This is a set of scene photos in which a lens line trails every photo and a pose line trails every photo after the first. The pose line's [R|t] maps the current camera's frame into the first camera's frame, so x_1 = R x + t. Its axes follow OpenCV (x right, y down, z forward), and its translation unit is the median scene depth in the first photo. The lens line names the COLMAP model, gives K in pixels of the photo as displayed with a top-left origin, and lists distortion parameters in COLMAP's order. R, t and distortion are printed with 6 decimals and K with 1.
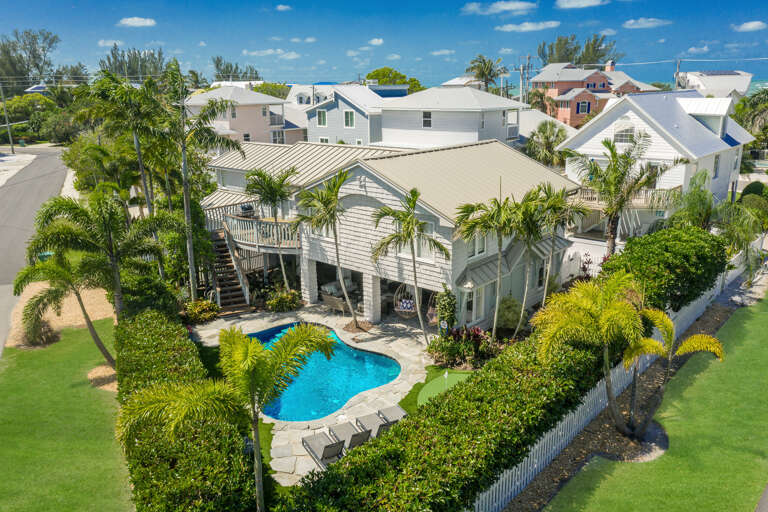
lens RADIAL K [[627.6, 0, 384.3], [0, 627.6, 257.6], [0, 0, 1]] dist [0.011963, -0.003243]
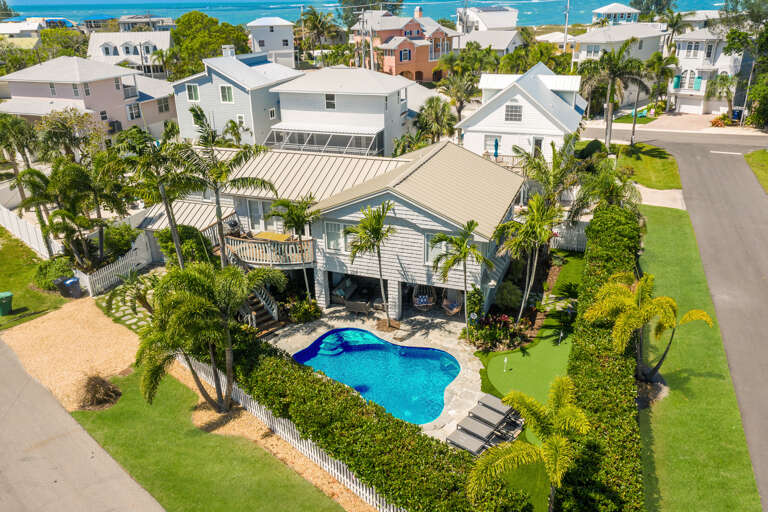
lens RADIAL K [[627.6, 0, 381.6], [0, 627.6, 254.6], [0, 0, 1]] dist [0.011963, -0.003243]
pose [[0.929161, -0.144736, 0.340163, -0.389602], [0.101031, 0.984560, 0.142952, -0.169576], [-0.355601, -0.098459, 0.929437, -0.062551]]
